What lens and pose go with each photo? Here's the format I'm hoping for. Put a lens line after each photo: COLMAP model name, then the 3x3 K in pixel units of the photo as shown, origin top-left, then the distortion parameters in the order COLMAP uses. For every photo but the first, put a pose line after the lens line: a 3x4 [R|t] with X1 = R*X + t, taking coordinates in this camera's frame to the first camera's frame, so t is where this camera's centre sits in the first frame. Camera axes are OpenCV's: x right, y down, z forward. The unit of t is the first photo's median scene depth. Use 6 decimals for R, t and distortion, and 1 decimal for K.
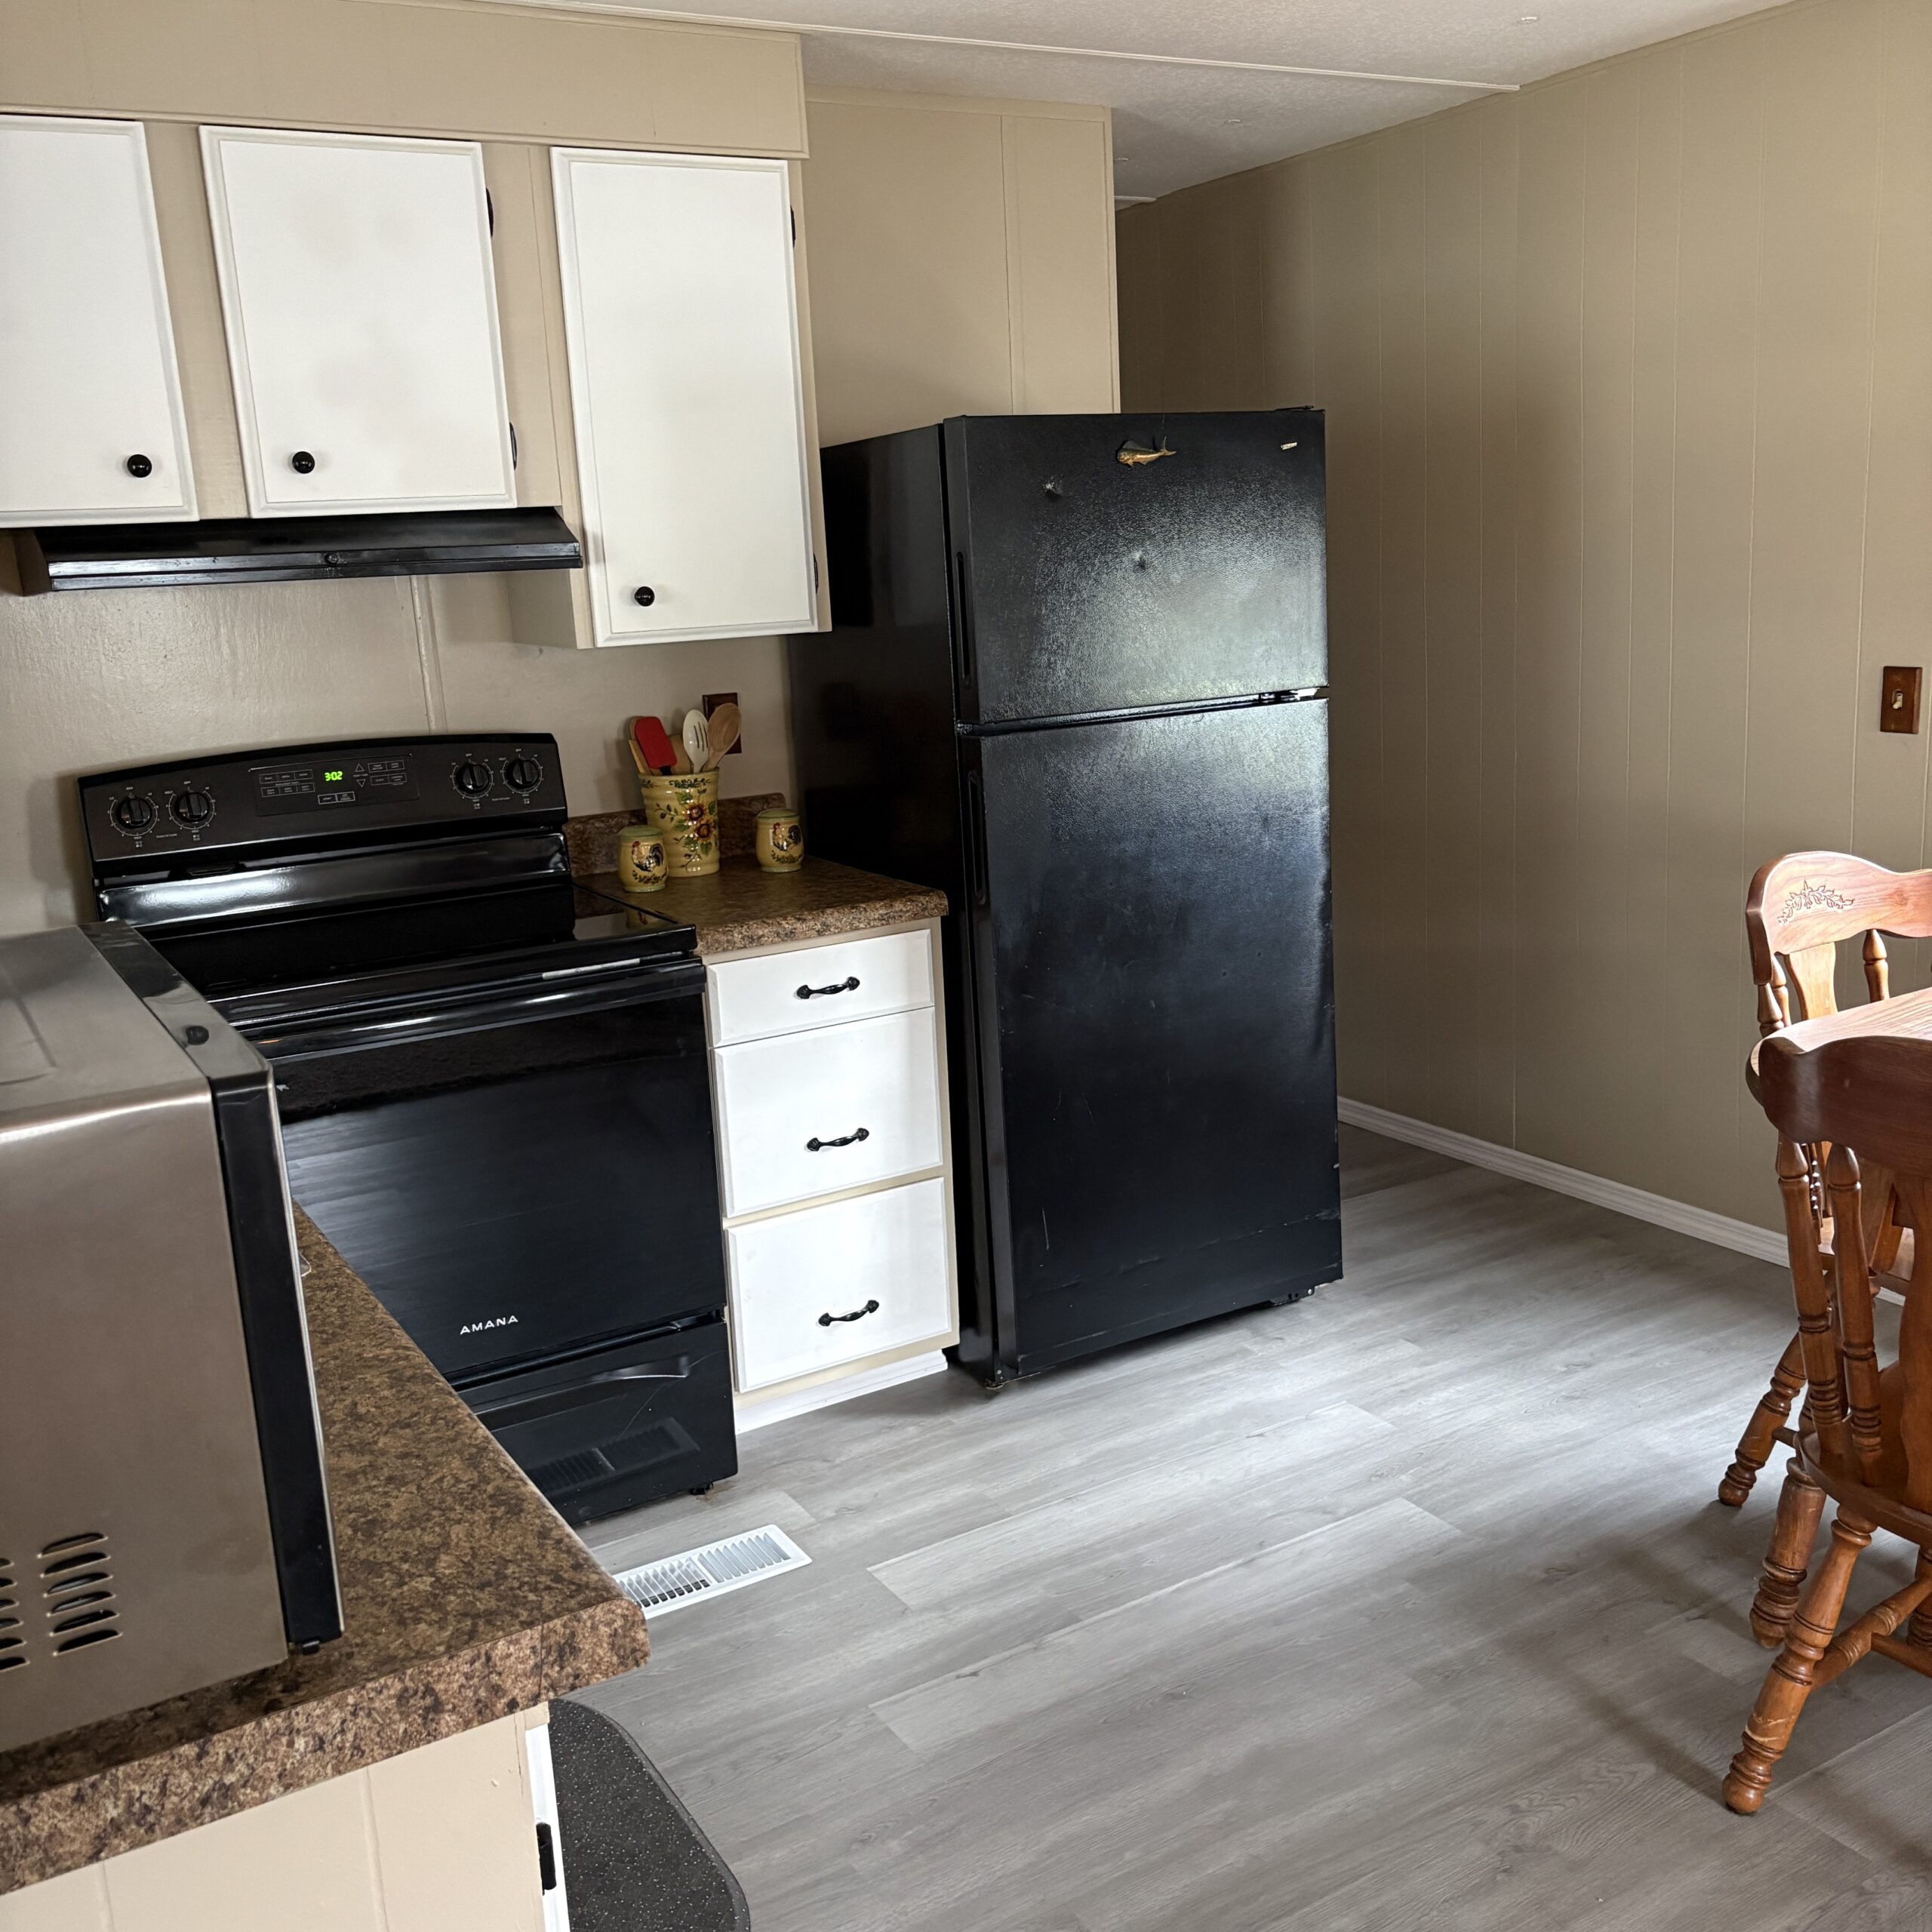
lens RADIAL K [[1966.8, 0, 965.4], [0, 1966.8, 958.8], [0, 0, 1]] dist [0.012657, 0.000000]
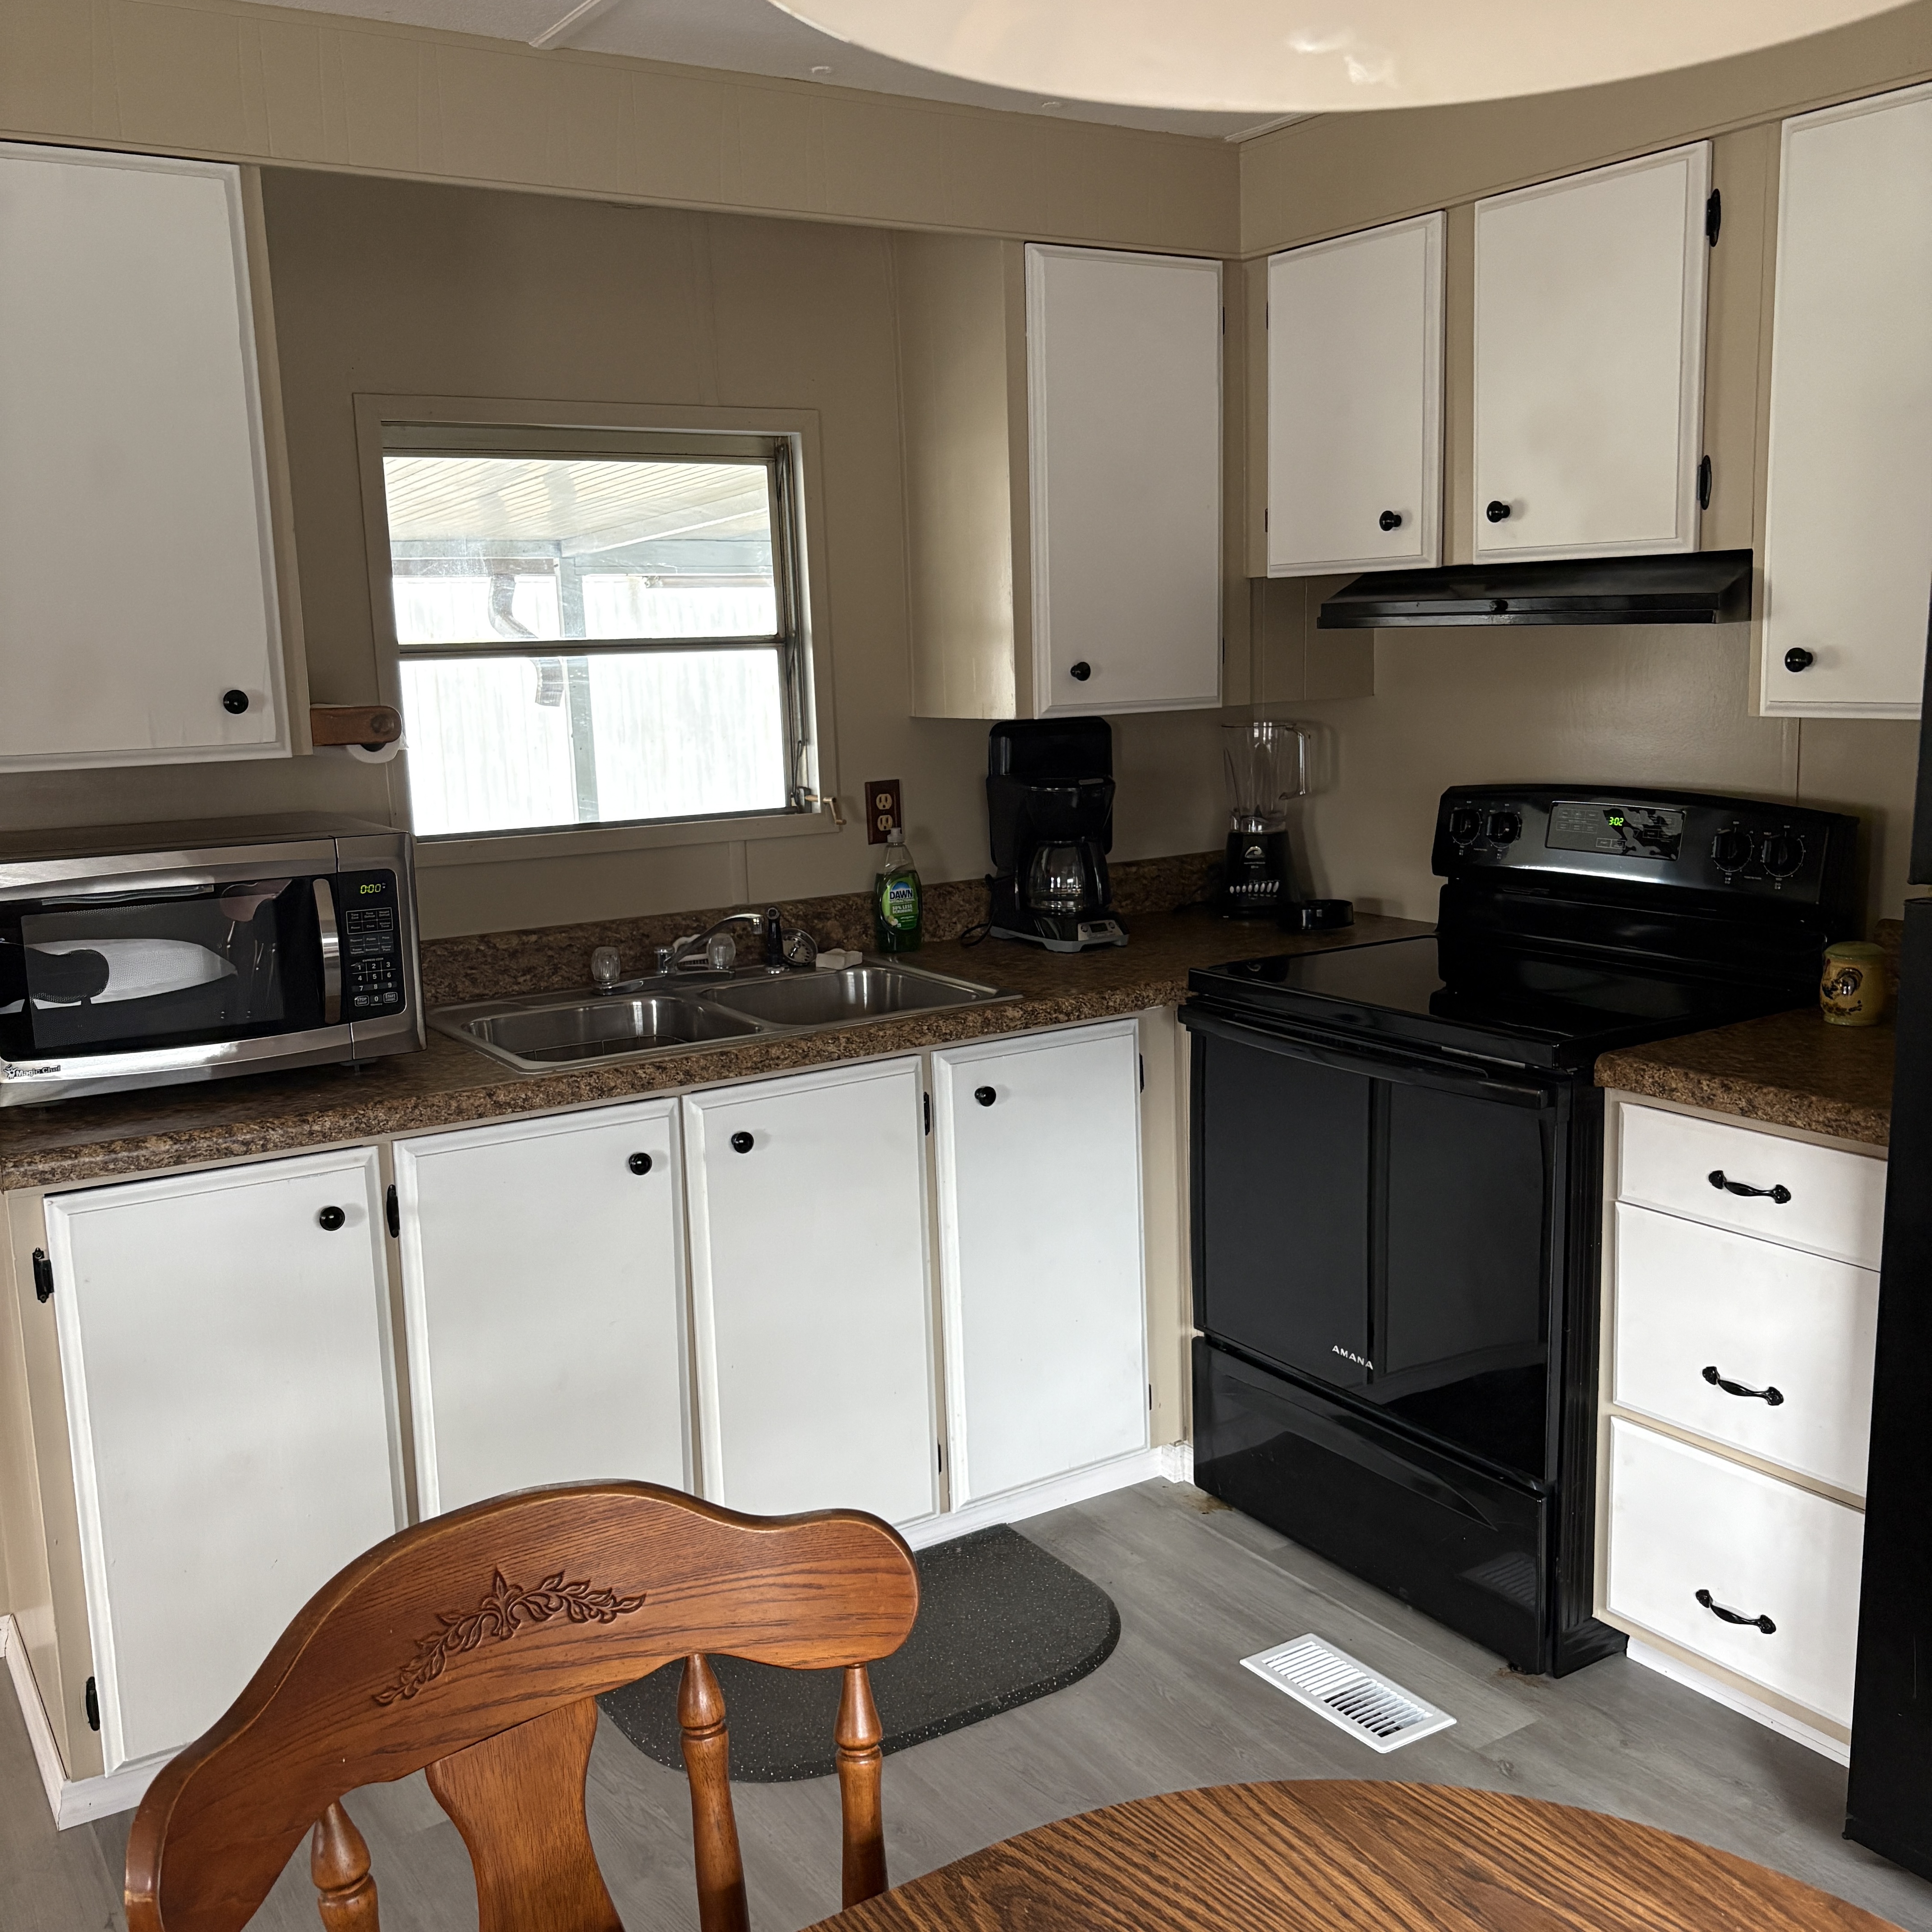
lens RADIAL K [[1966.8, 0, 963.3], [0, 1966.8, 972.5], [0, 0, 1]] dist [0.012657, 0.000000]
pose [[0.023794, 0.219386, -0.975348, 0.653013], [-0.182218, 0.960233, 0.211540, -0.171671], [0.982970, 0.172693, 0.062824, 0.643498]]
